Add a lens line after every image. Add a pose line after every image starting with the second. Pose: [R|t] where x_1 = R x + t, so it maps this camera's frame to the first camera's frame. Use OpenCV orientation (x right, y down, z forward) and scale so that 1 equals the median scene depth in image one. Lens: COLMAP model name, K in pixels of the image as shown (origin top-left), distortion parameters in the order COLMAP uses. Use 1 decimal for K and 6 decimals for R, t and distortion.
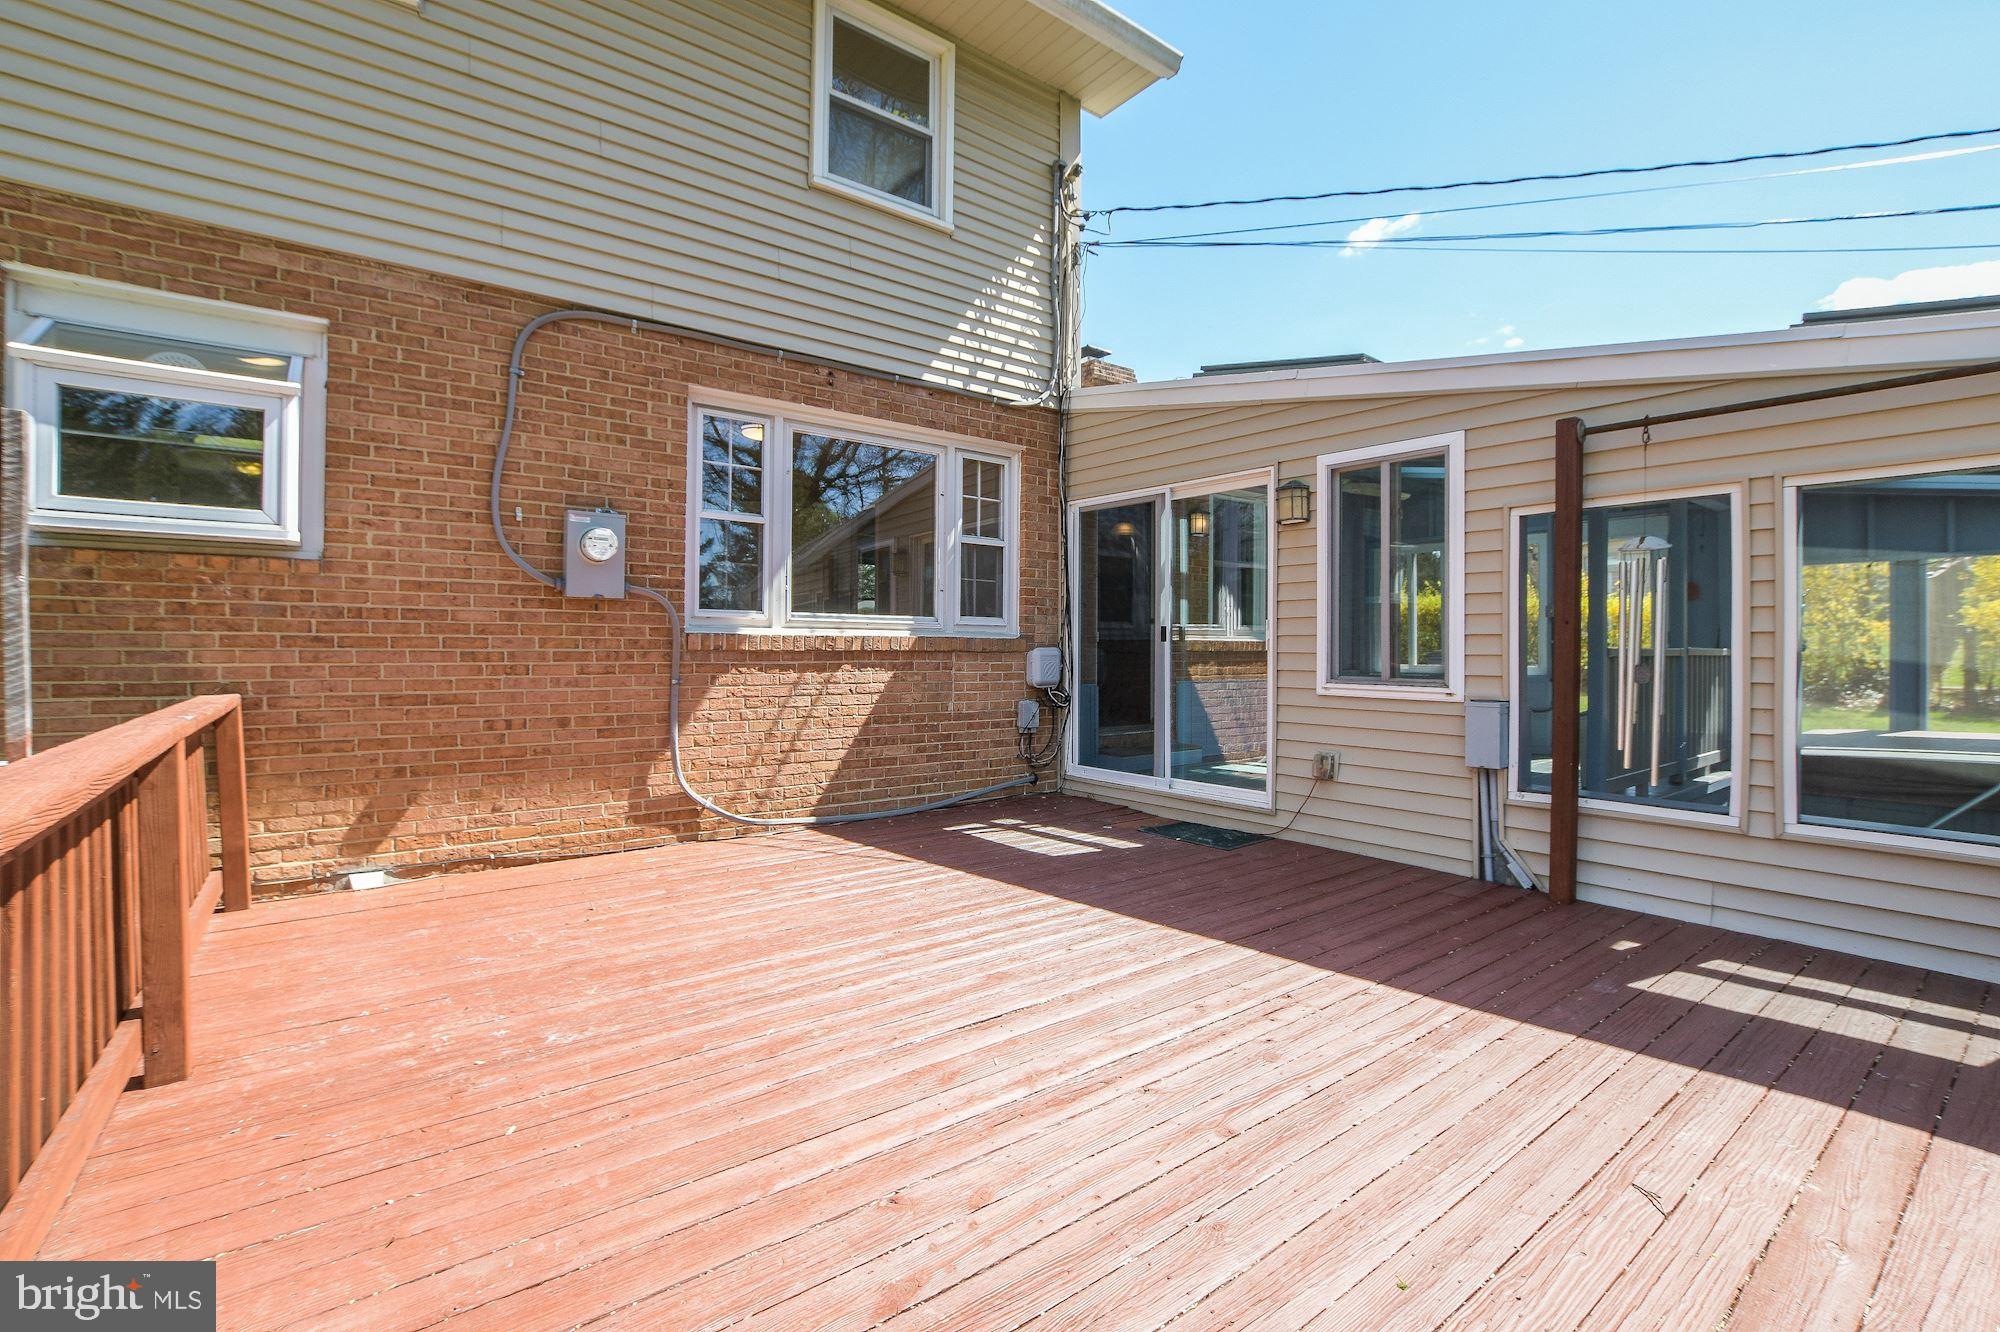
lens RADIAL K [[899.7, 0, 1000.6], [0, 899.7, 630.5], [0, 0, 1]] dist [-0.019748, -0.000302]
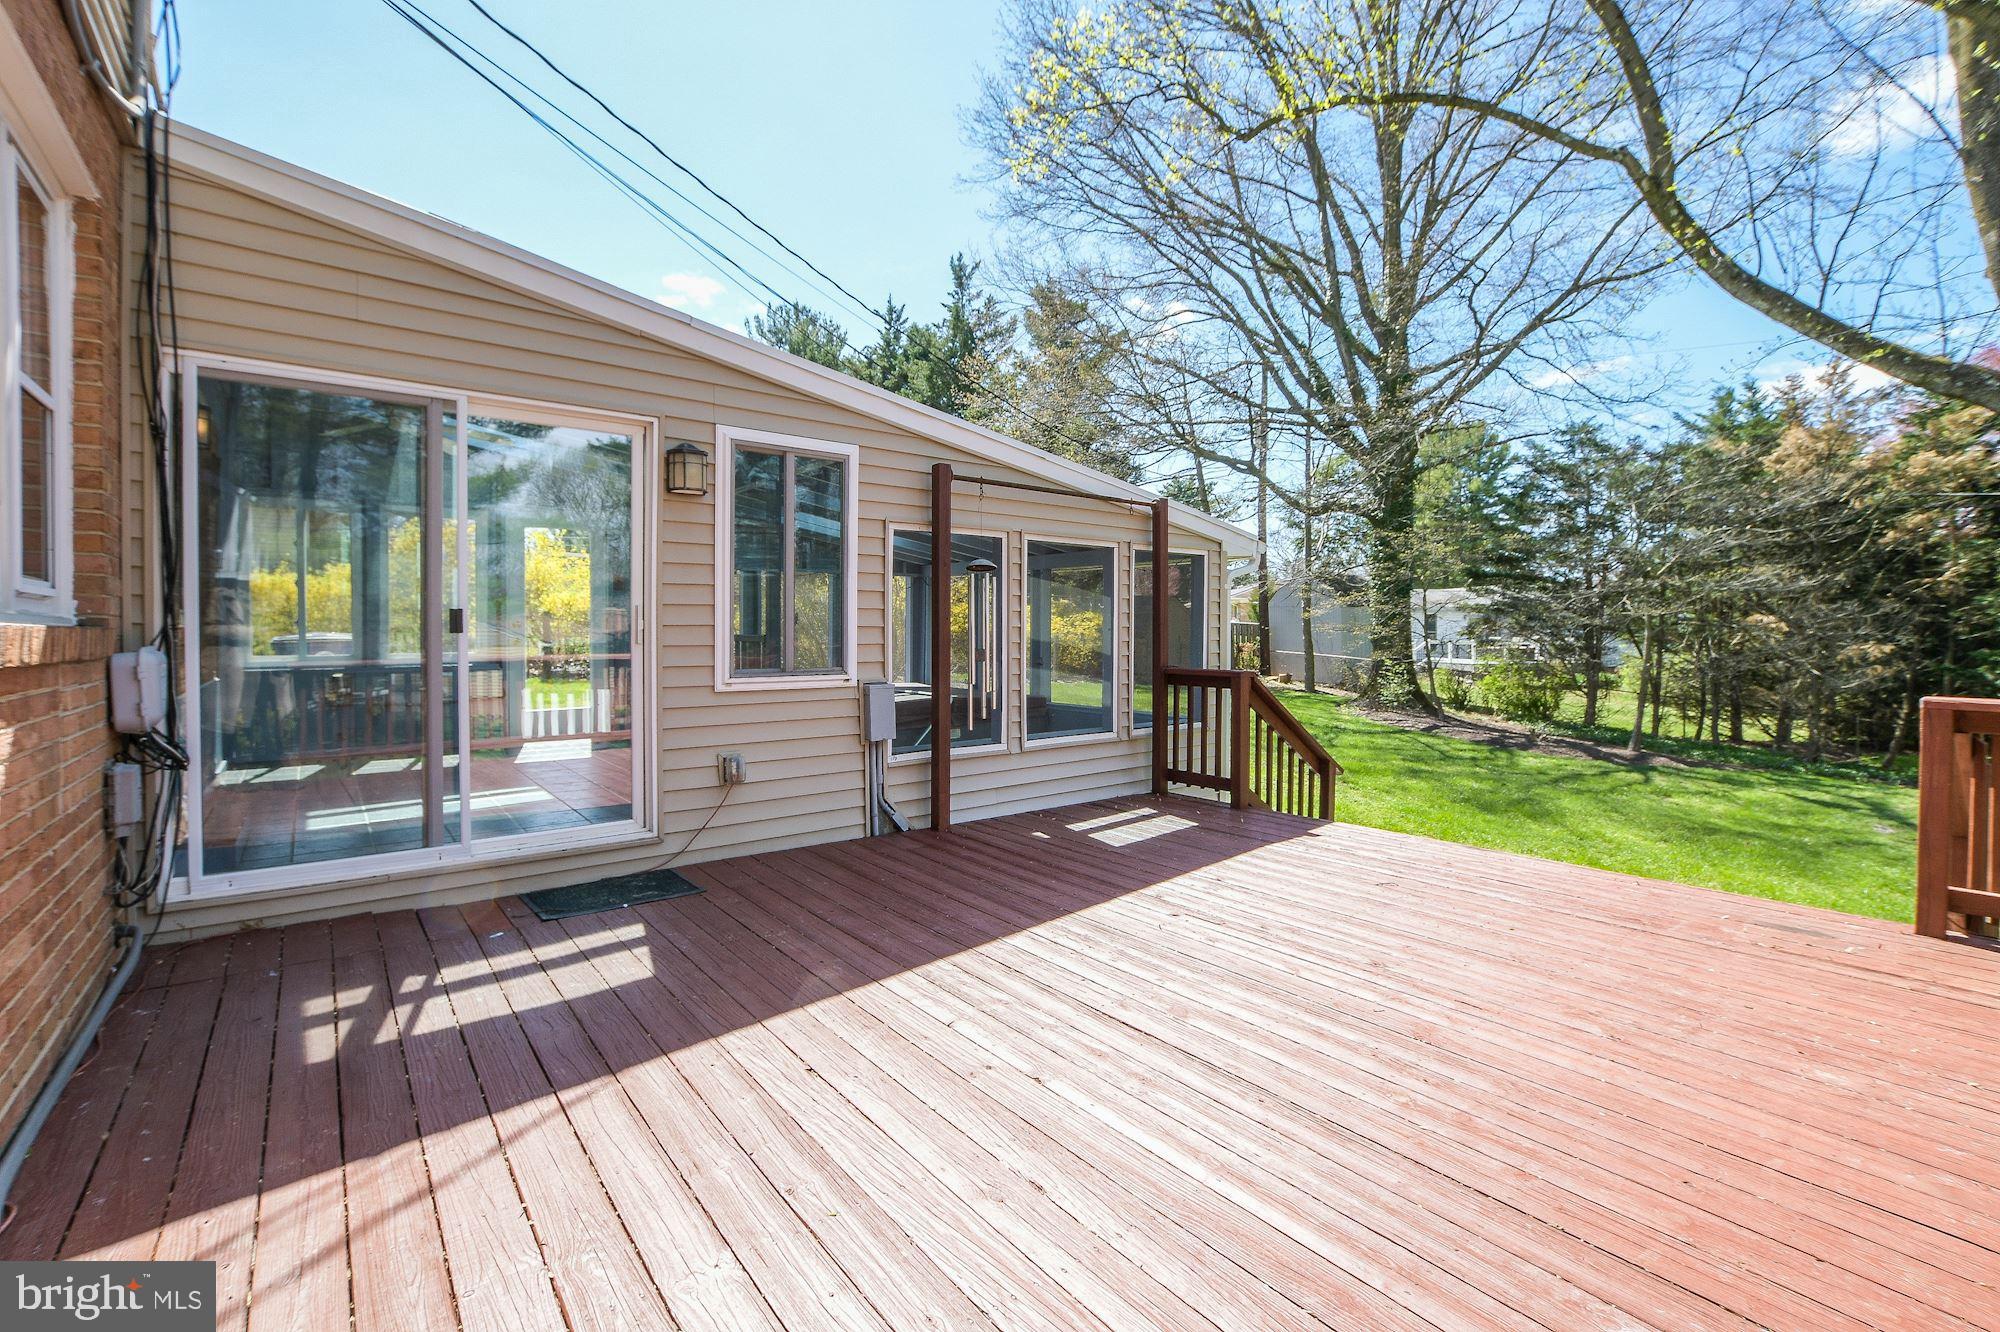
lens RADIAL K [[899.7, 0, 1012.3], [0, 899.7, 632.3], [0, 0, 1]] dist [-0.019748, -0.000302]
pose [[-0.020083, -0.010226, 0.999746, -0.577623], [-0.018905, 0.999773, 0.009846, -0.002605], [-0.999620, -0.018702, -0.020272, 0.765197]]
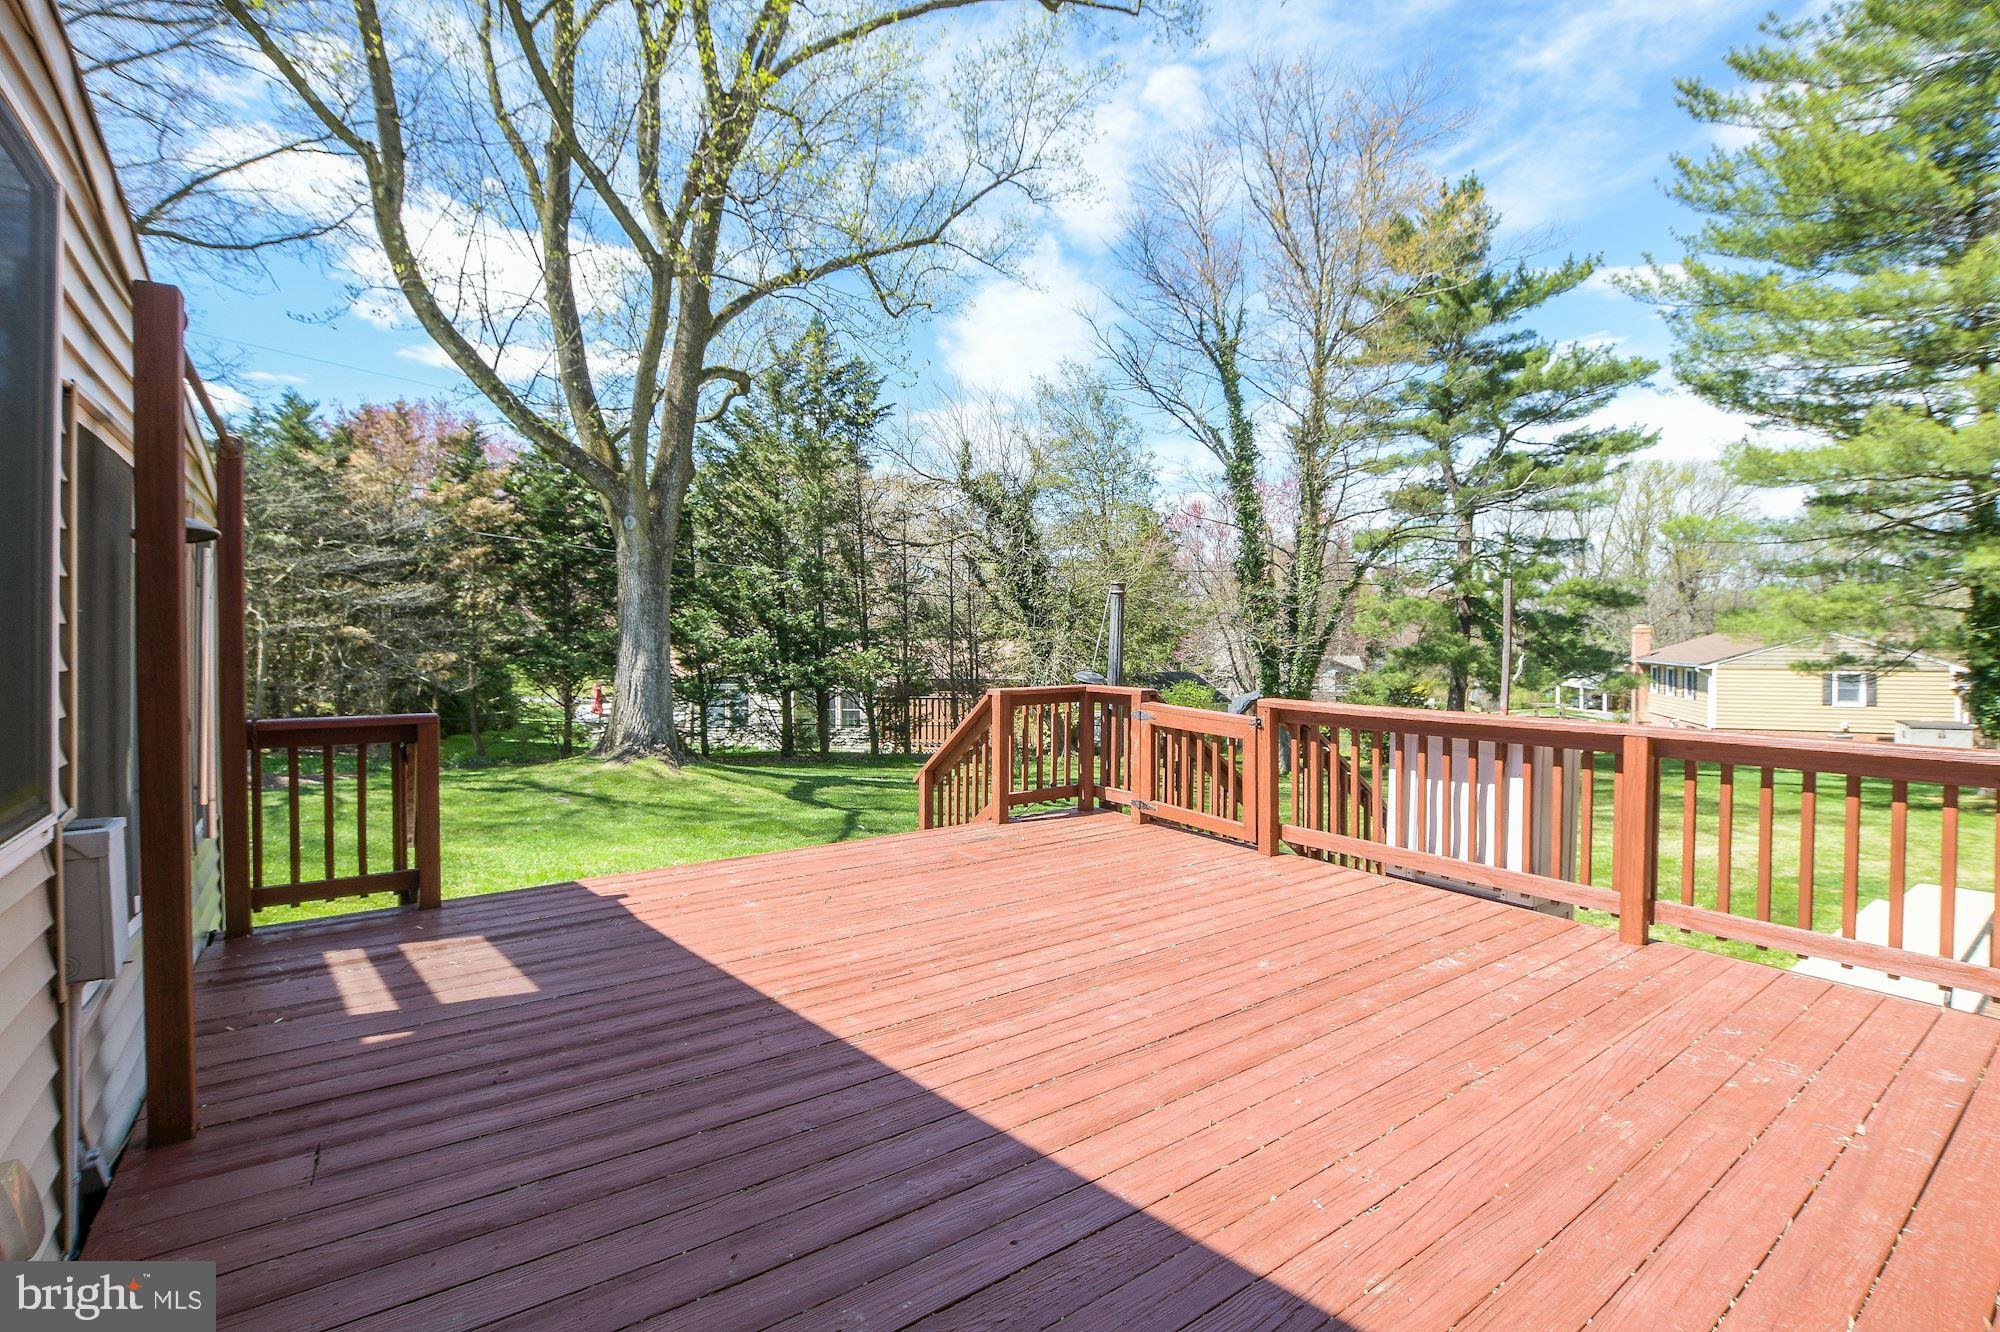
lens RADIAL K [[899.7, 0, 993.7], [0, 899.7, 656.0], [0, 0, 1]] dist [-0.019748, -0.000302]
pose [[-0.999369, -0.006306, 0.034955, 0.081142], [-0.006360, 0.999979, -0.001435, -0.001278], [-0.034945, -0.001656, -0.999388, 1.271228]]
